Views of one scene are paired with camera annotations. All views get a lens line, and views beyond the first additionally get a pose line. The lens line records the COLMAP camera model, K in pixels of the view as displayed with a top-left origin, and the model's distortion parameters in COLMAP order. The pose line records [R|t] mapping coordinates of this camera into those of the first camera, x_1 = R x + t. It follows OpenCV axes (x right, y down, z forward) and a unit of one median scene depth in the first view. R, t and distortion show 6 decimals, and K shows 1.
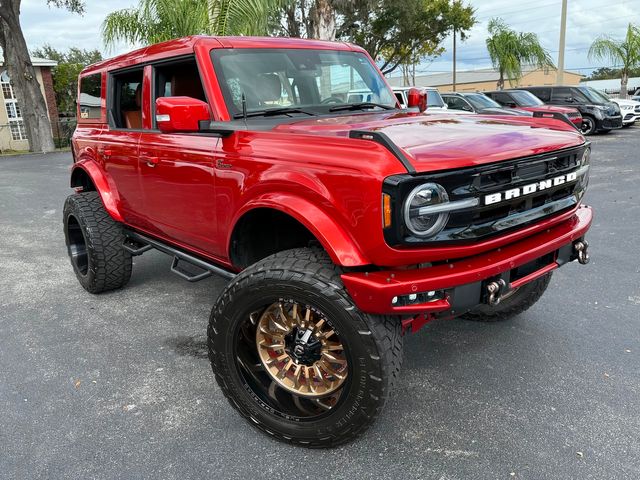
lens RADIAL K [[520.5, 0, 321.7], [0, 520.5, 233.7], [0, 0, 1]] dist [0.082826, -0.113277]
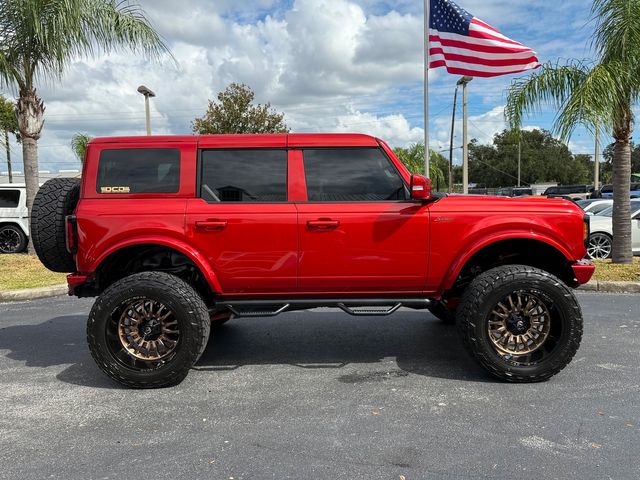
lens RADIAL K [[520.5, 0, 321.7], [0, 520.5, 233.7], [0, 0, 1]] dist [0.082826, -0.113277]
pose [[0.641806, -0.020322, 0.766598, -1.070358], [0.174018, 0.977431, -0.119779, 0.017195], [-0.746862, 0.210276, 0.630858, 0.225759]]
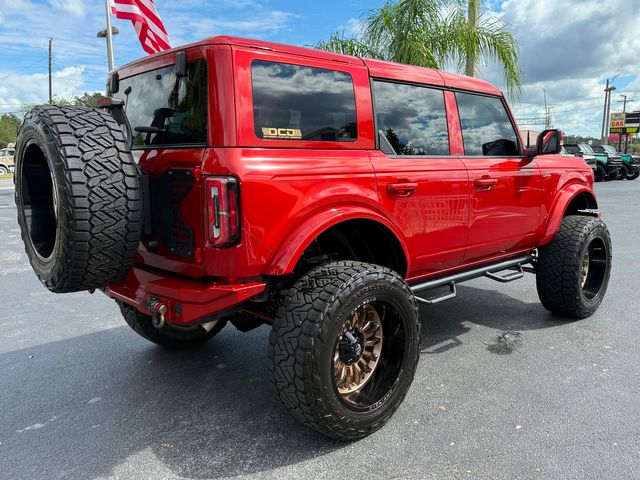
lens RADIAL K [[522.7, 0, 317.8], [0, 522.7, 241.4], [0, 0, 1]] dist [0.082585, -0.149925]
pose [[-0.061822, -0.108724, 0.992148, -1.161202], [0.254738, 0.959409, 0.121009, -0.207995], [-0.965032, 0.260218, -0.031617, 1.193416]]
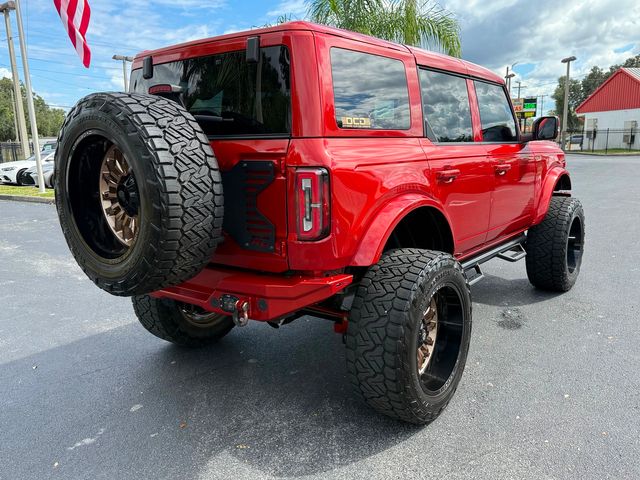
lens RADIAL K [[520.8, 0, 320.0], [0, 520.8, 240.0], [0, 0, 1]] dist [0.088088, -0.130475]
pose [[-0.228492, -0.128206, 0.965067, -1.126264], [0.265648, 0.945463, 0.188497, -0.263193], [-0.936602, 0.299438, -0.181973, 1.374080]]
